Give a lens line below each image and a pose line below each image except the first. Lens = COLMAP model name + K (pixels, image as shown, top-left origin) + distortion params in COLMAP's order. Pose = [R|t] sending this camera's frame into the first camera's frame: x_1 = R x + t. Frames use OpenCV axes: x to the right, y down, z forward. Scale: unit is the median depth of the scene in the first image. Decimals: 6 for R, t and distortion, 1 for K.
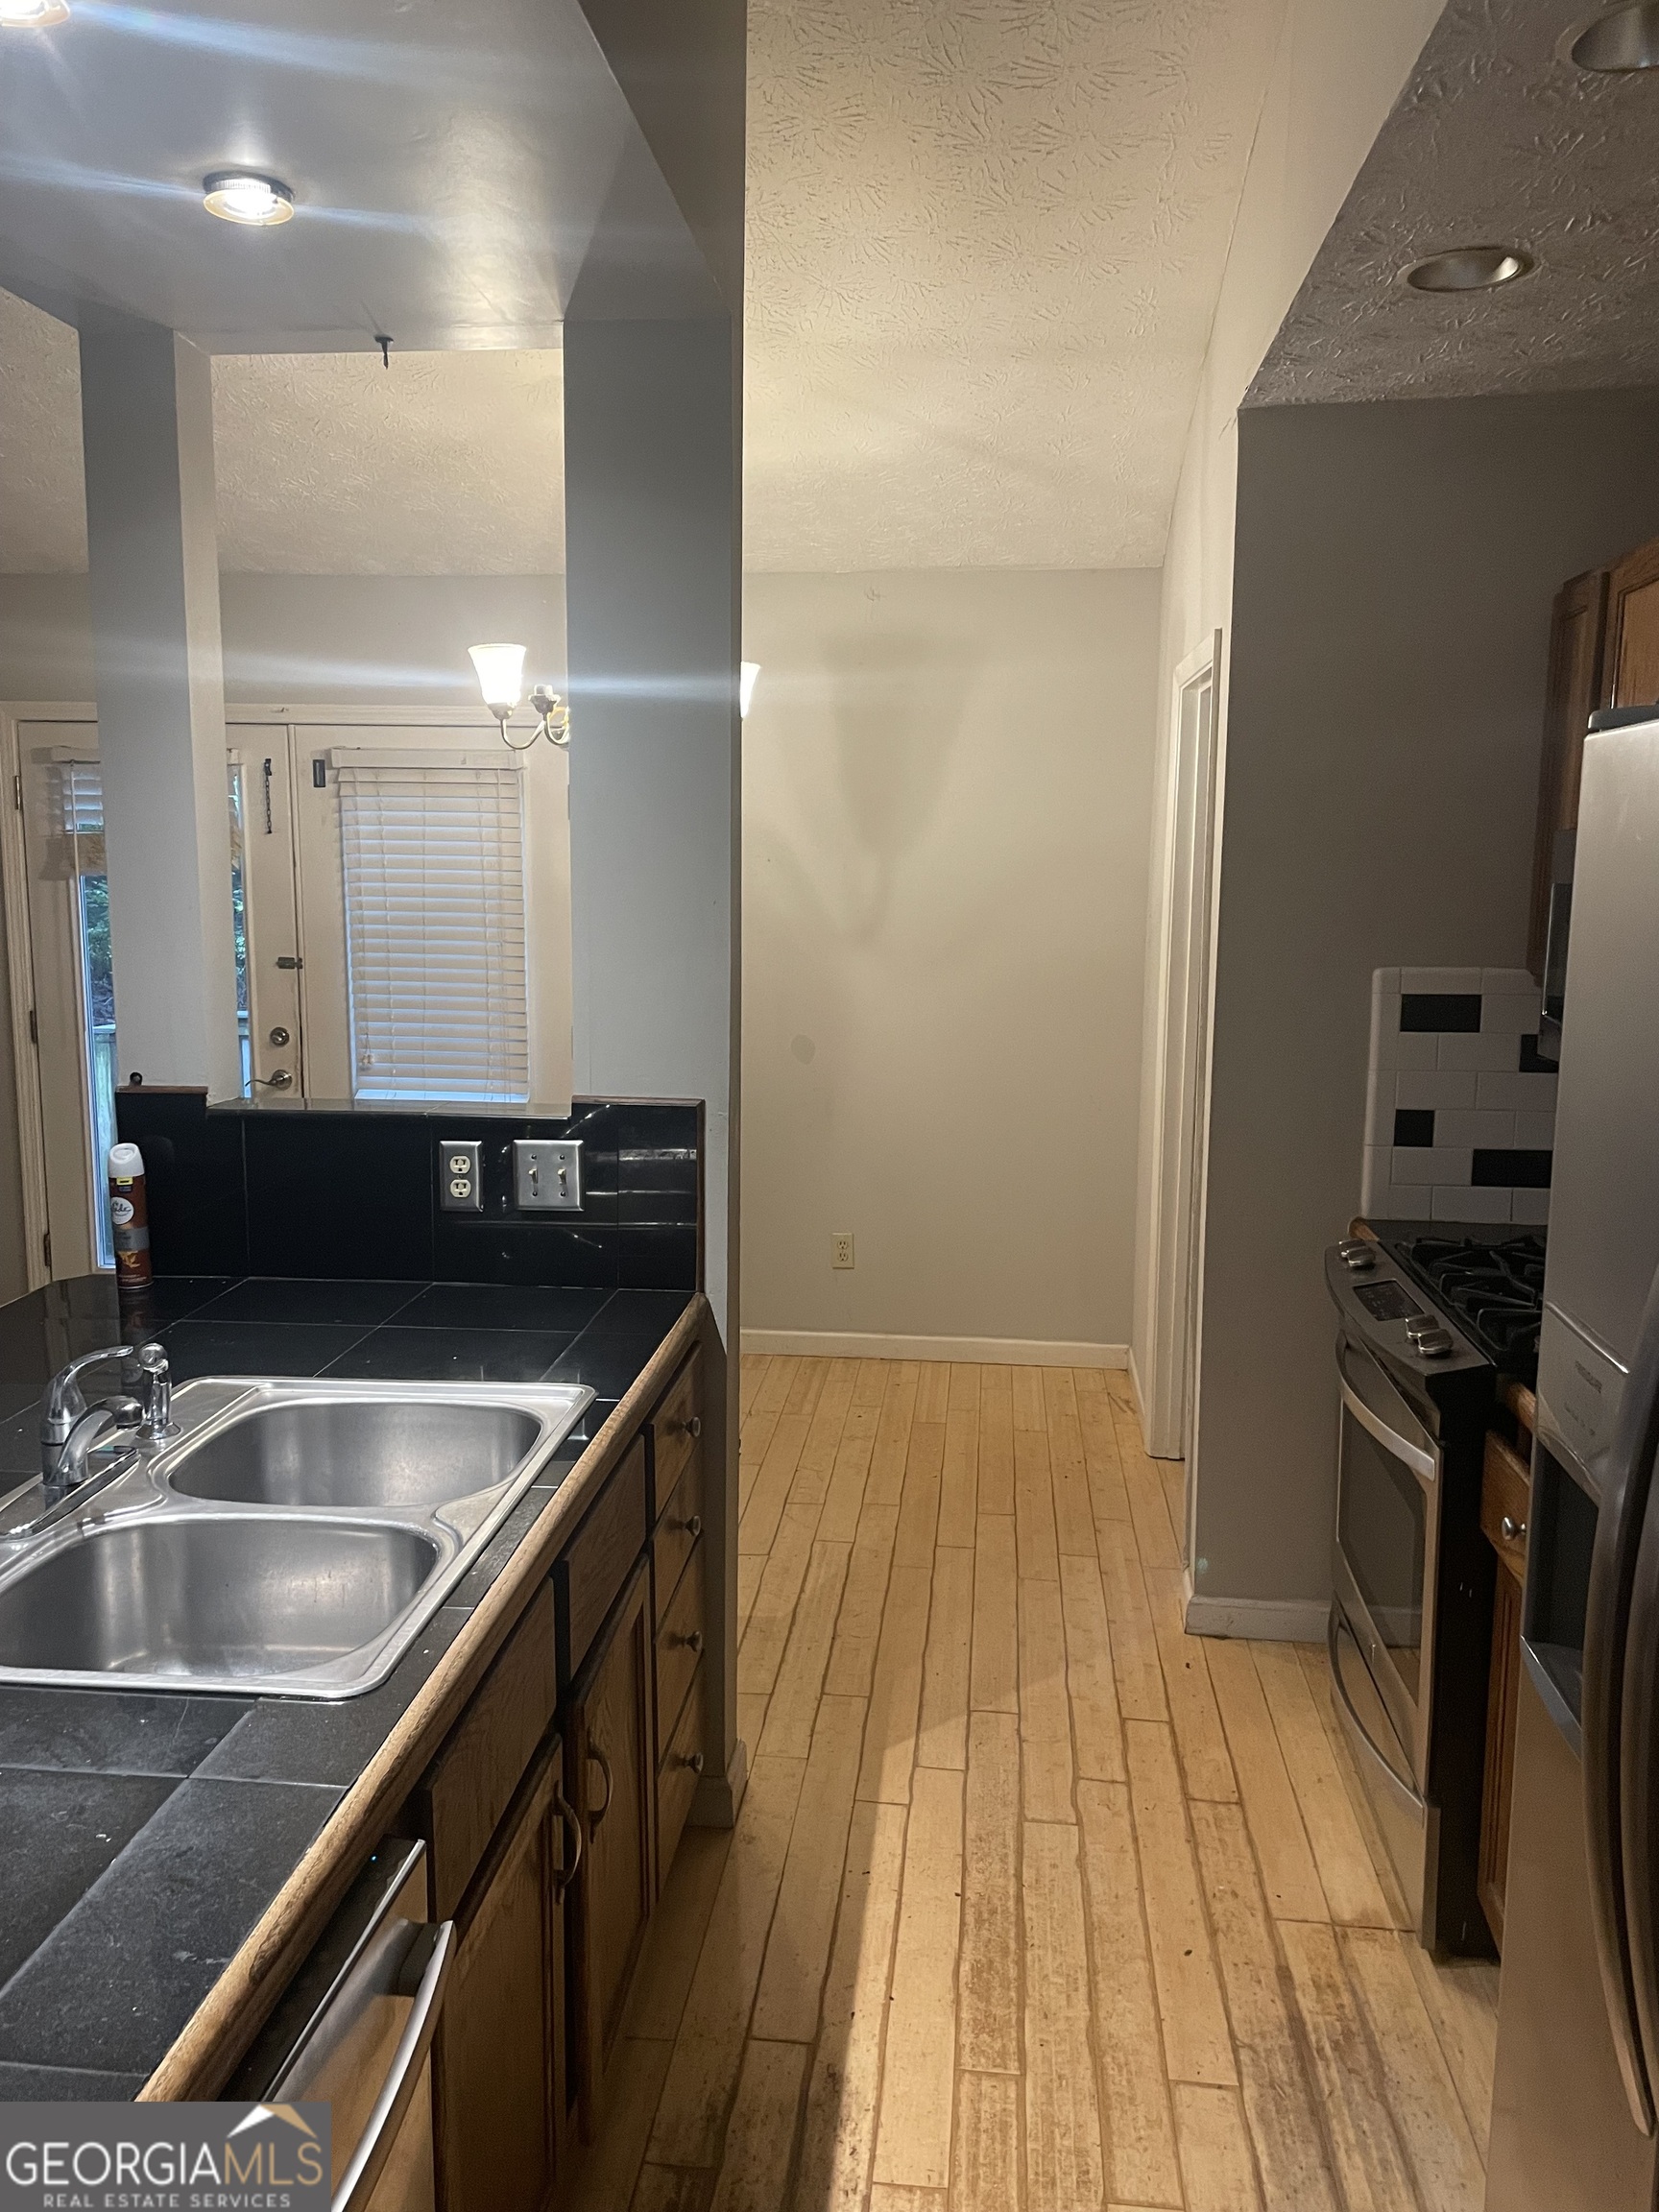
lens RADIAL K [[1667.9, 0, 849.9], [0, 1667.9, 1118.5], [0, 0, 1]] dist [0.093406, -0.116219]
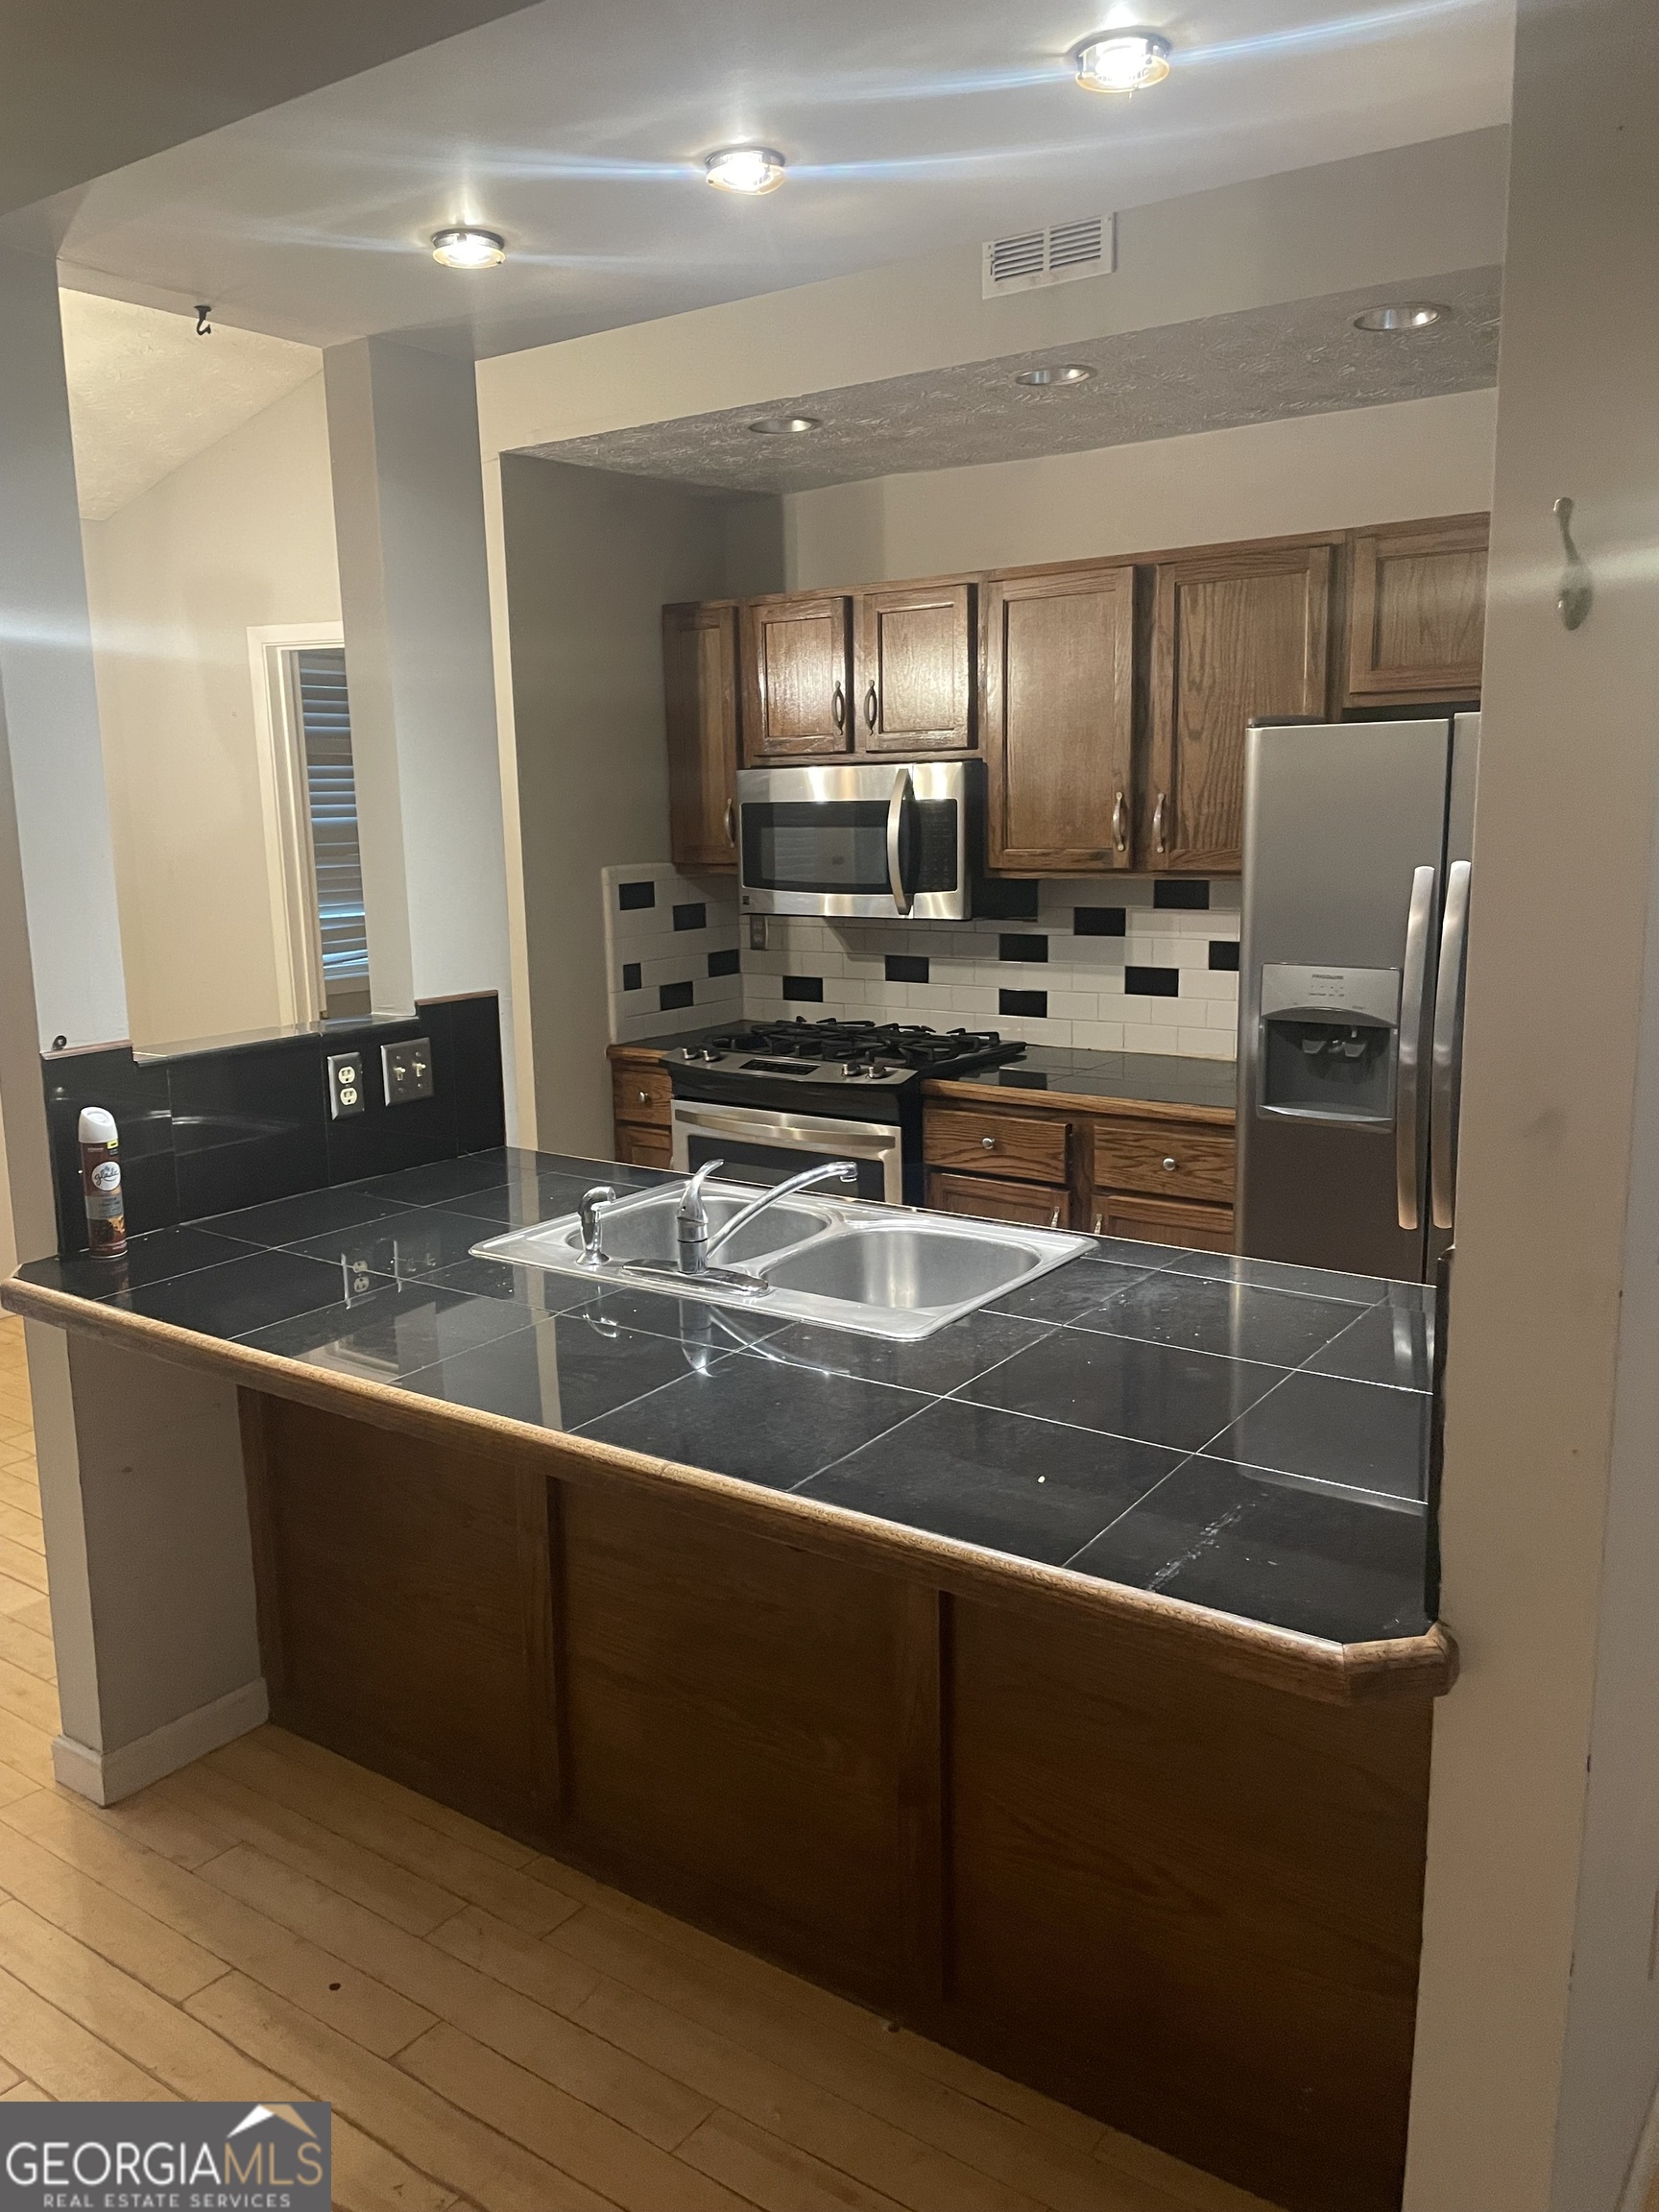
lens RADIAL K [[1667.9, 0, 809.0], [0, 1667.9, 1099.6], [0, 0, 1]] dist [0.093406, -0.116219]
pose [[0.508169, -0.175064, 0.843278, -1.011165], [0.153223, 0.981881, 0.111504, -0.033907], [-0.847518, 0.072547, 0.525785, 0.152425]]
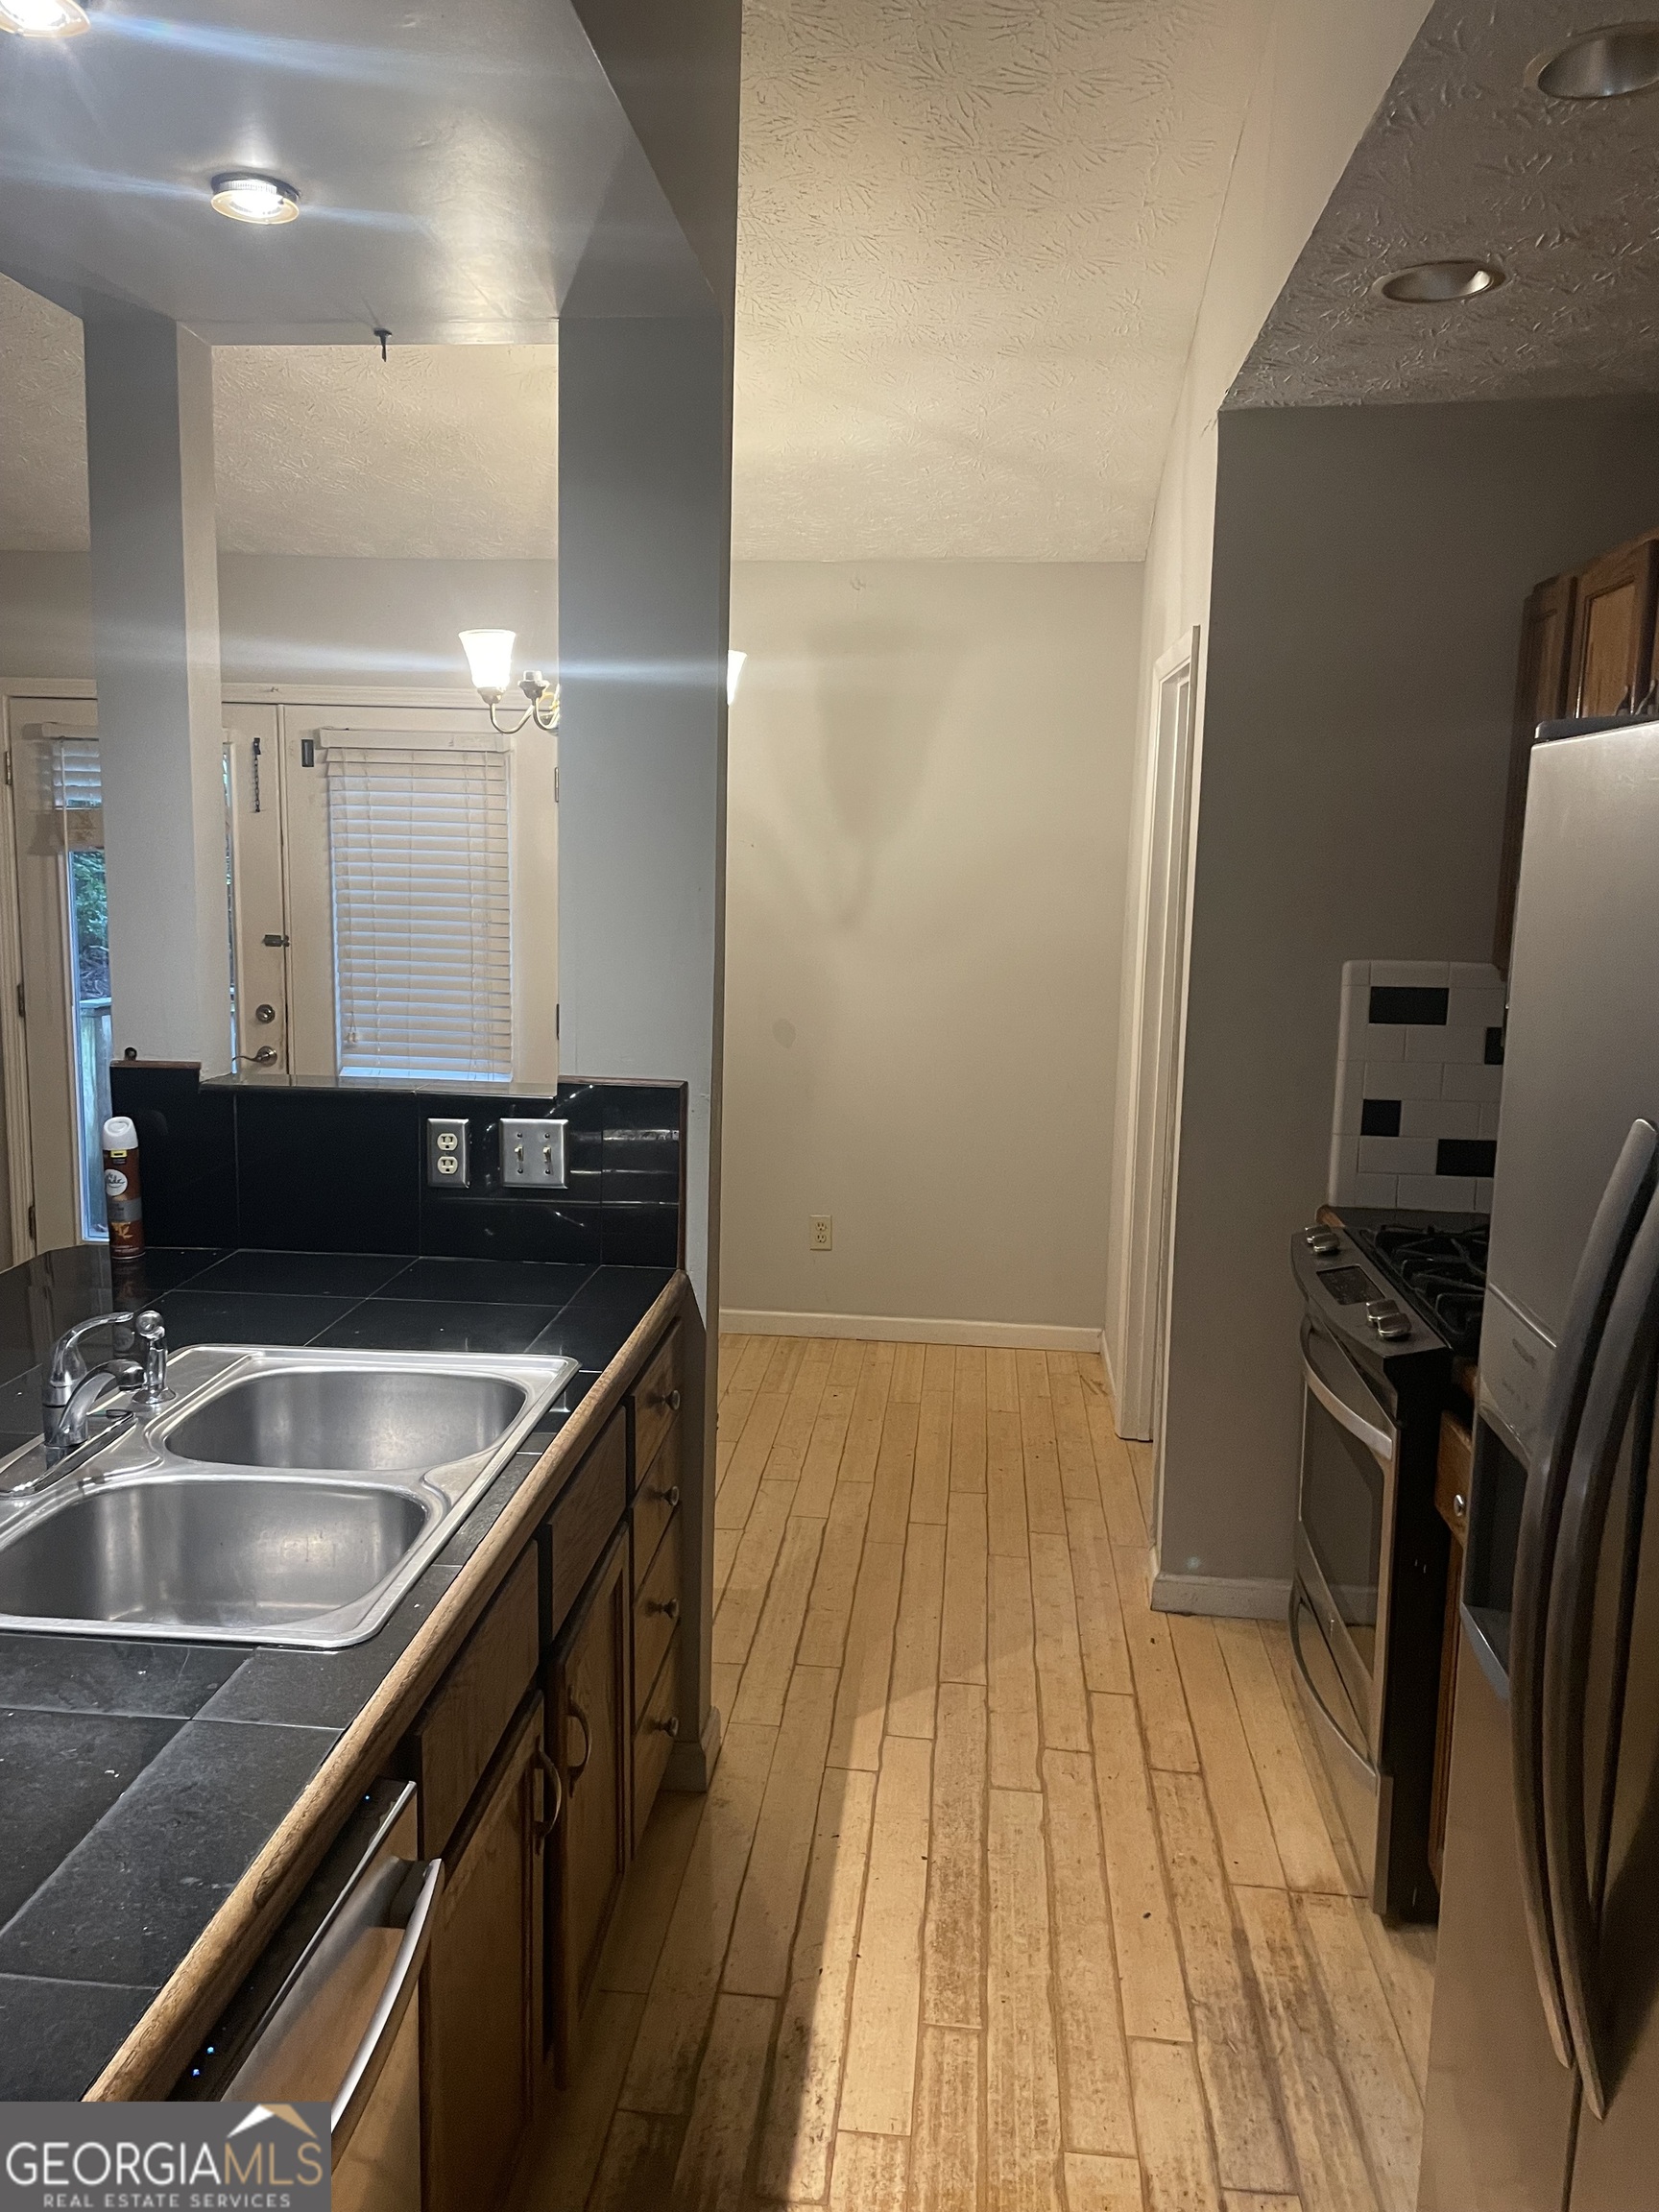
lens RADIAL K [[1667.9, 0, 839.9], [0, 1667.9, 1110.2], [0, 0, 1]] dist [0.093406, -0.116219]
pose [[0.999901, 0.012600, 0.006241, 0.000313], [-0.012629, 0.999909, 0.004646, 0.000477], [-0.006181, -0.004724, 0.999970, -0.024101]]
